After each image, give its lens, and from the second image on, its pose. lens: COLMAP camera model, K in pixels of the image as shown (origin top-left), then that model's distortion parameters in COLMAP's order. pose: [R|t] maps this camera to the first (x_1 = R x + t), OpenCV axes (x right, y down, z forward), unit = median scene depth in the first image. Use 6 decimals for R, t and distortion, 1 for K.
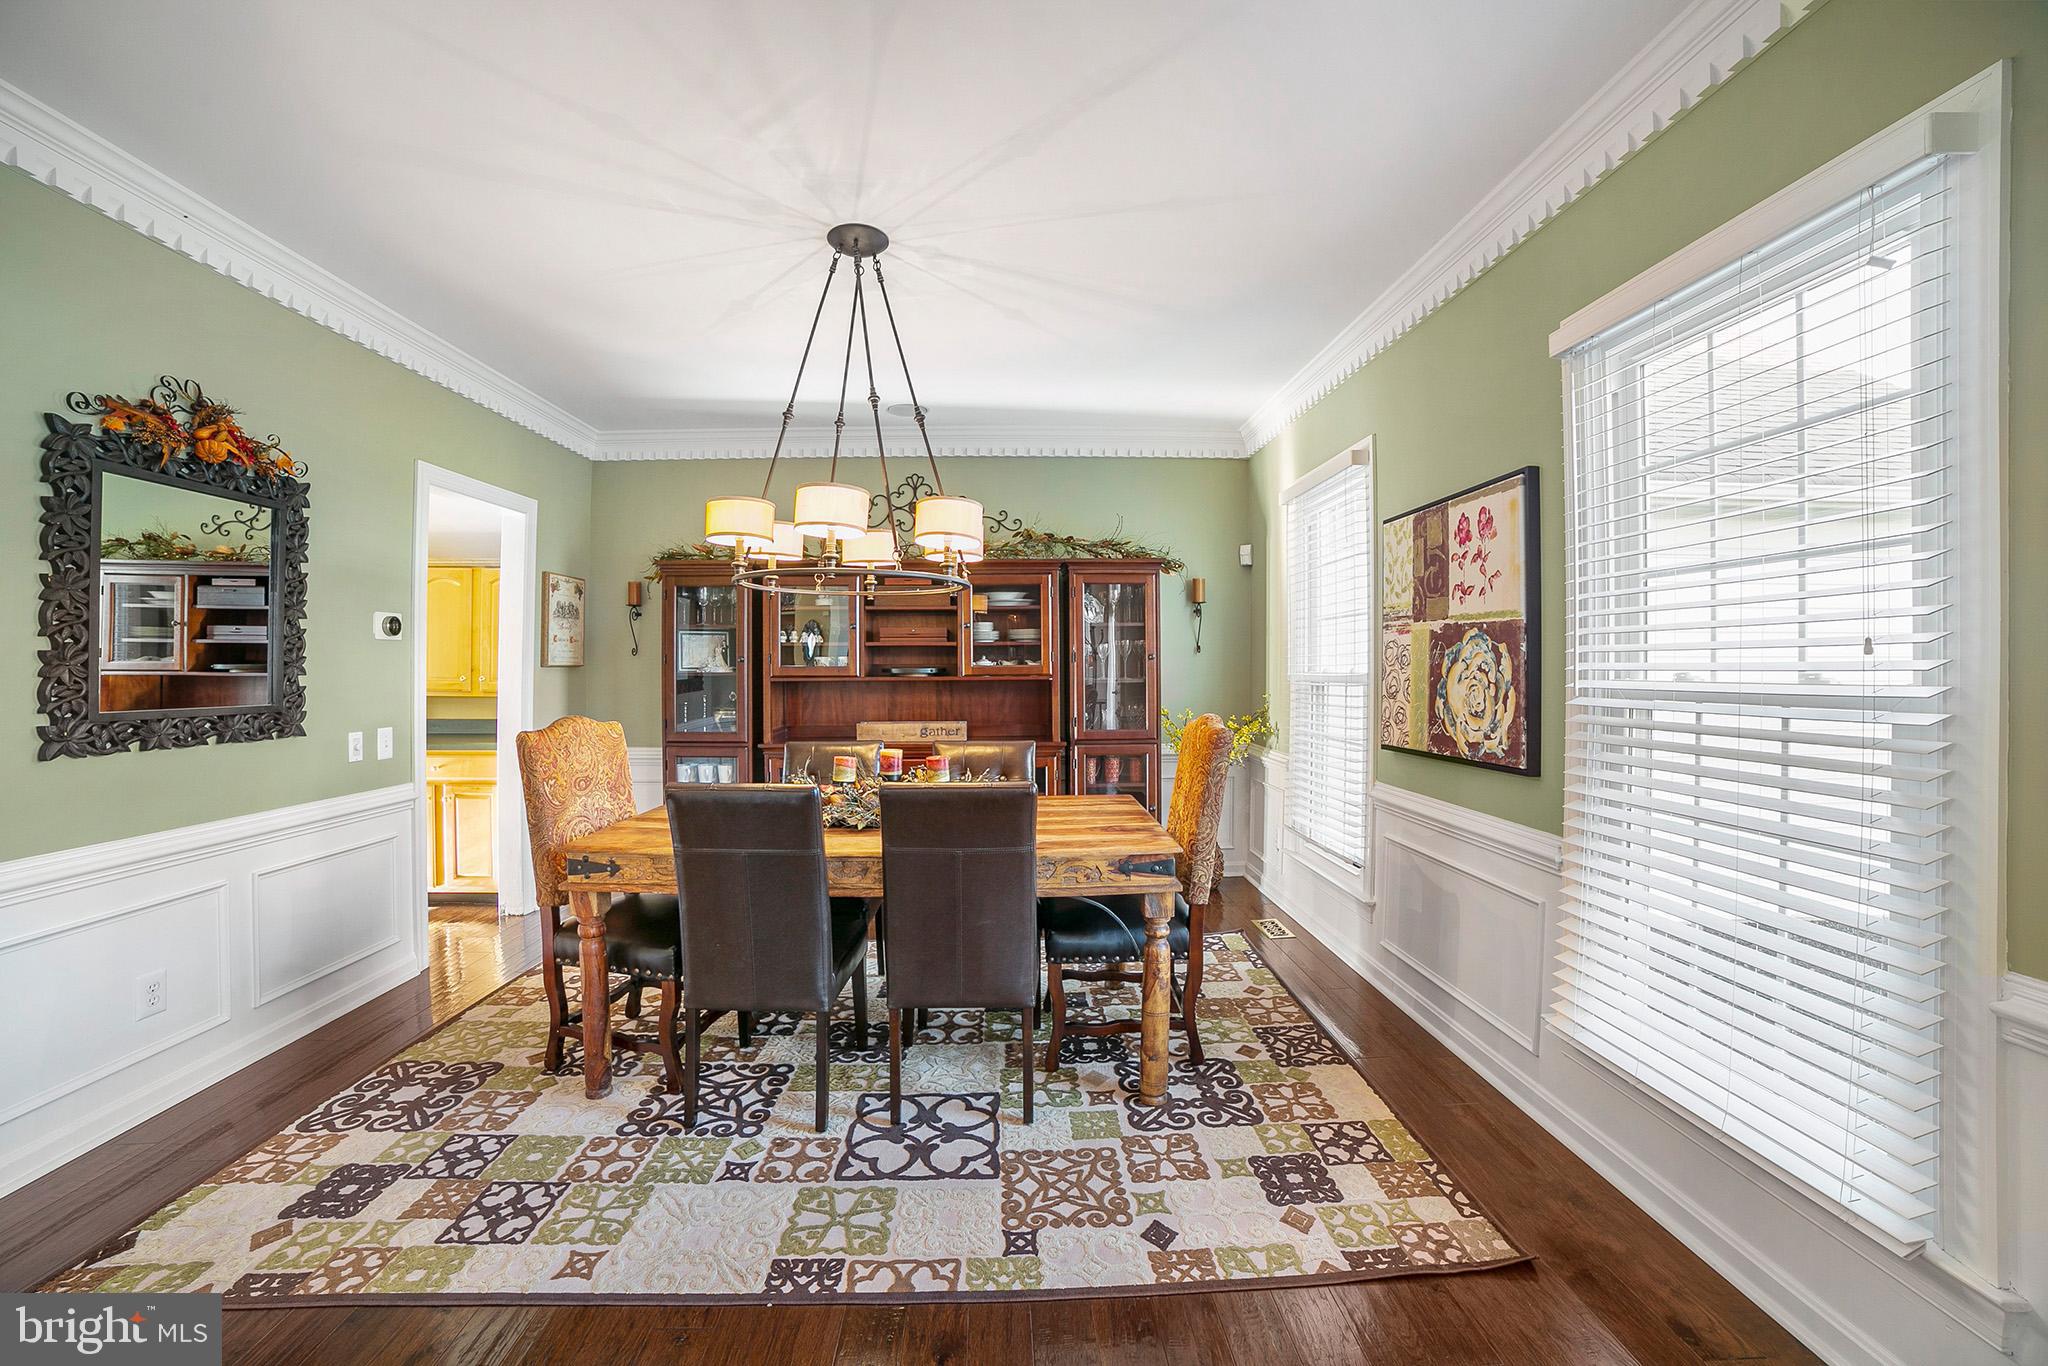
lens RADIAL K [[844.0, 0, 1035.0], [0, 844.0, 659.8], [0, 0, 1]] dist [-0.111685, 0.040259]
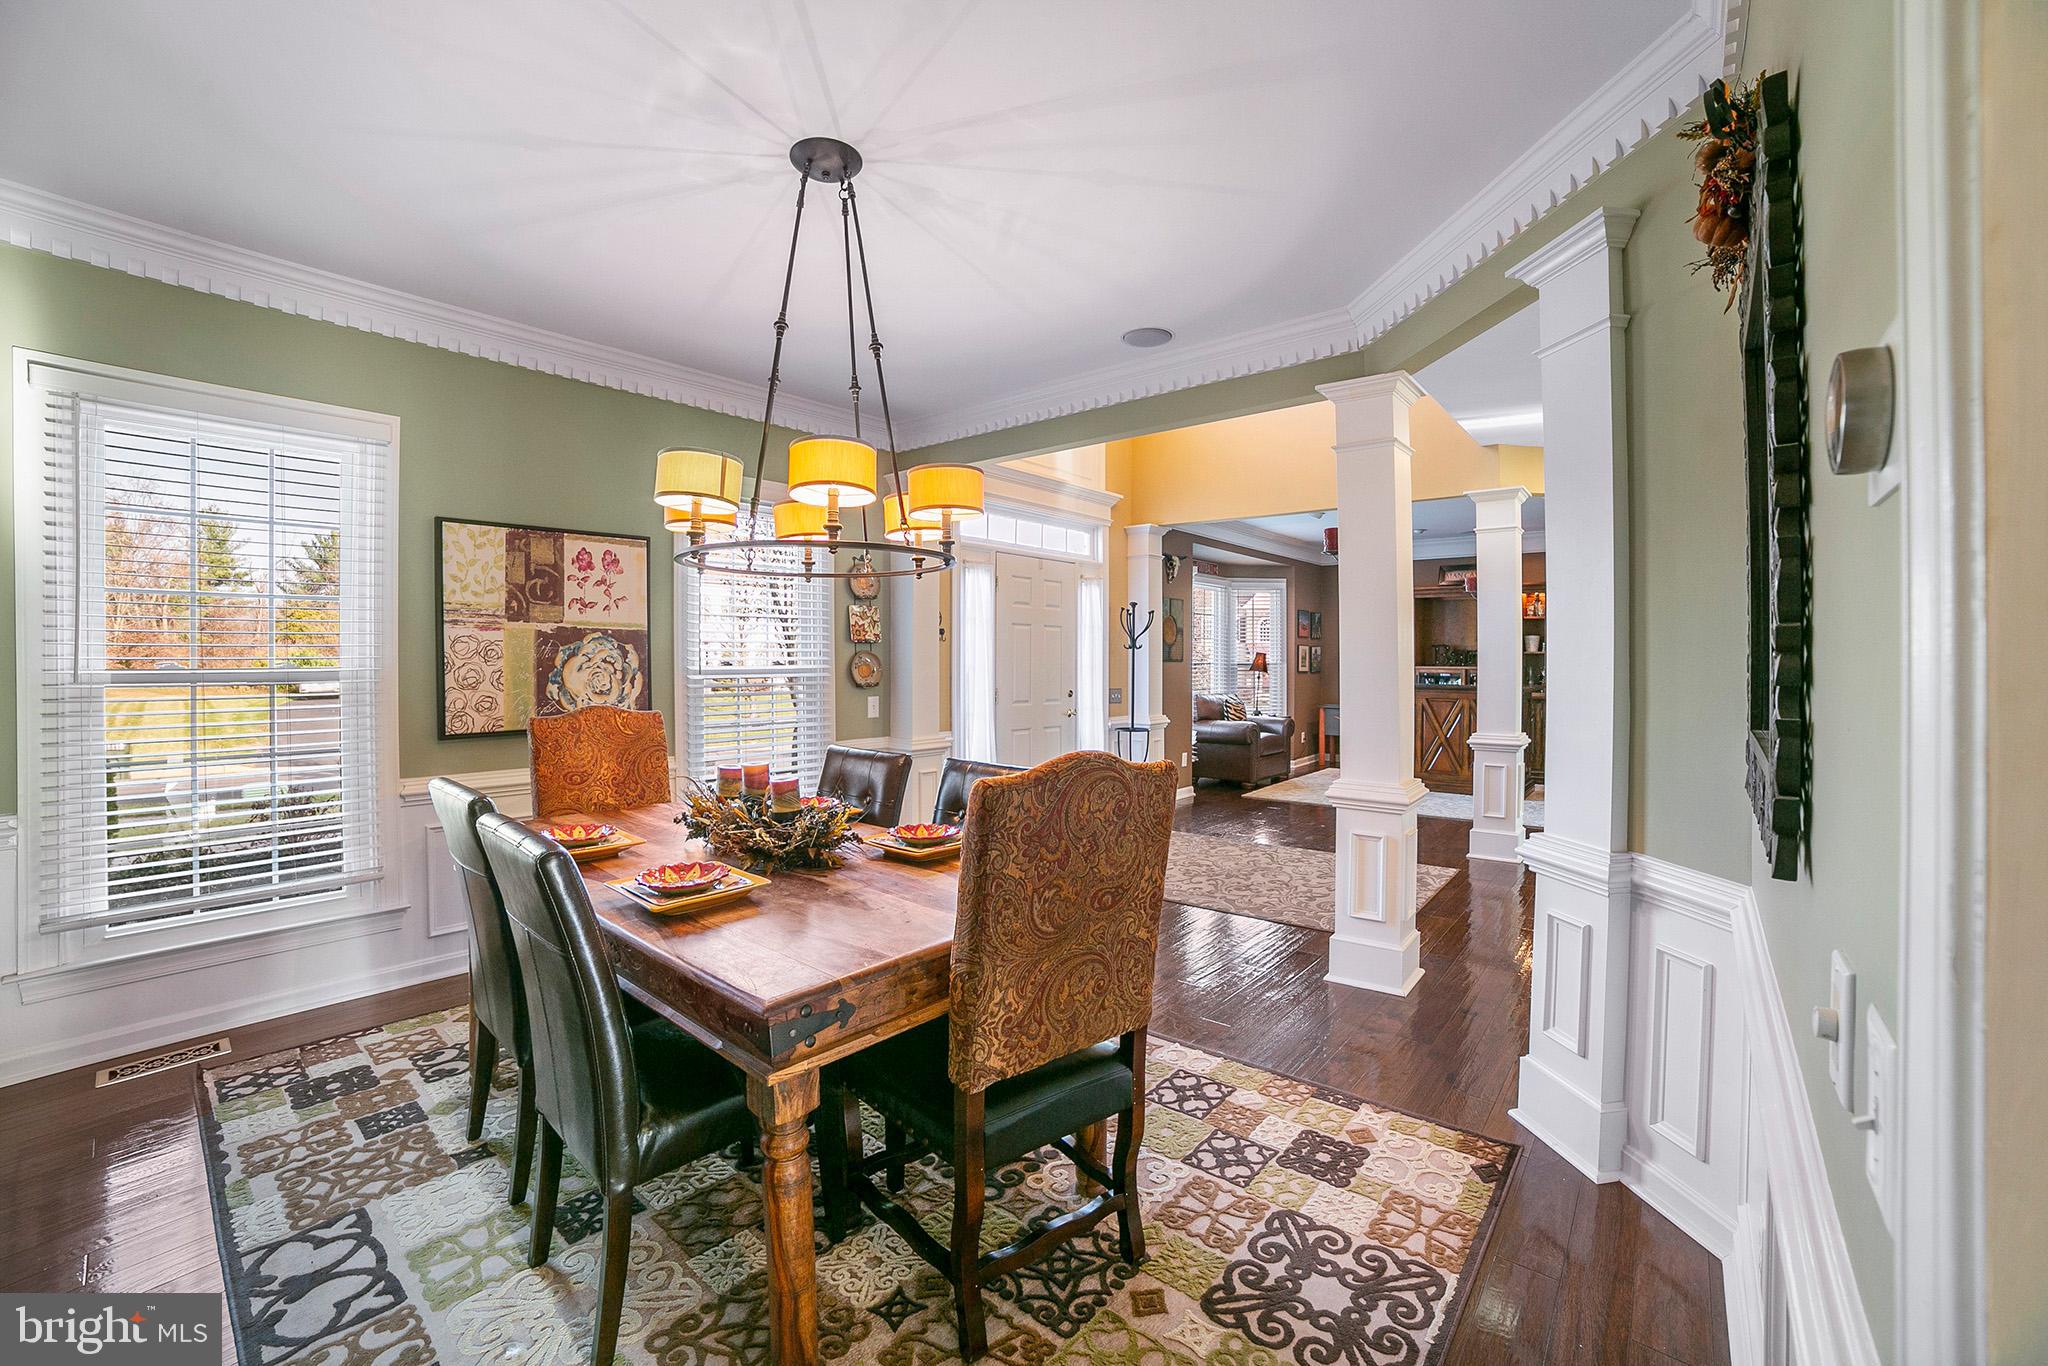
lens RADIAL K [[844.0, 0, 1035.0], [0, 844.0, 659.8], [0, 0, 1]] dist [-0.111685, 0.040259]
pose [[-0.742007, -0.001943, 0.670389, -0.942986], [-0.004100, 0.999990, -0.001641, 0.007997], [-0.670379, -0.003966, -0.742008, 1.478814]]
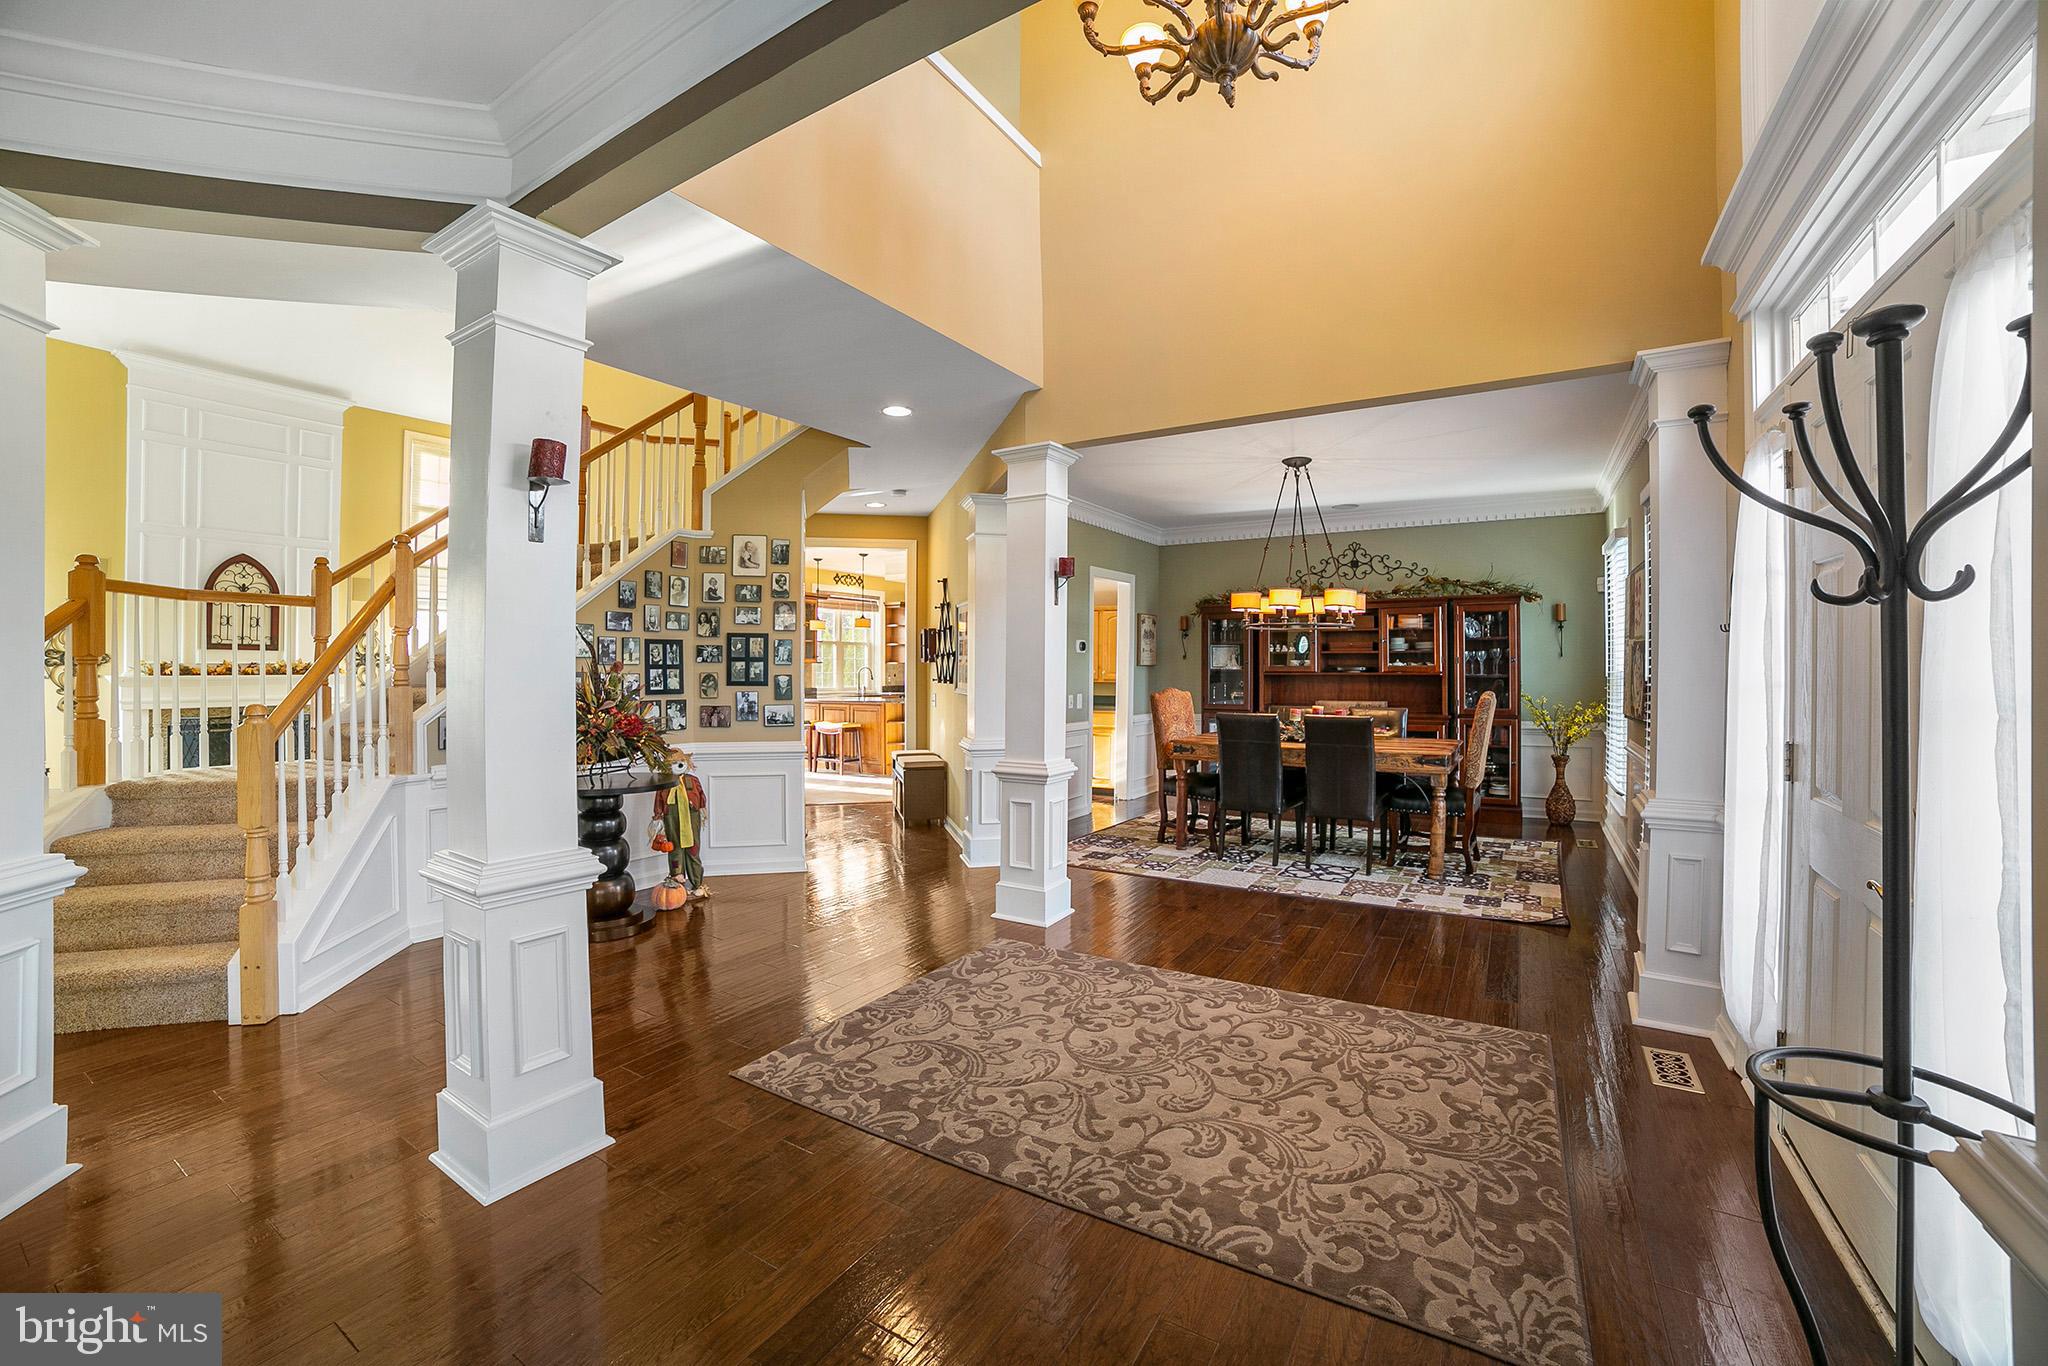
lens RADIAL K [[844.0, 0, 1035.0], [0, 844.0, 659.8], [0, 0, 1]] dist [-0.111685, 0.040259]
pose [[0.833109, -0.000779, -0.553108, 0.396885], [0.000154, 0.999999, -0.001176, -0.004173], [0.553109, 0.000894, 0.833108, -1.127347]]
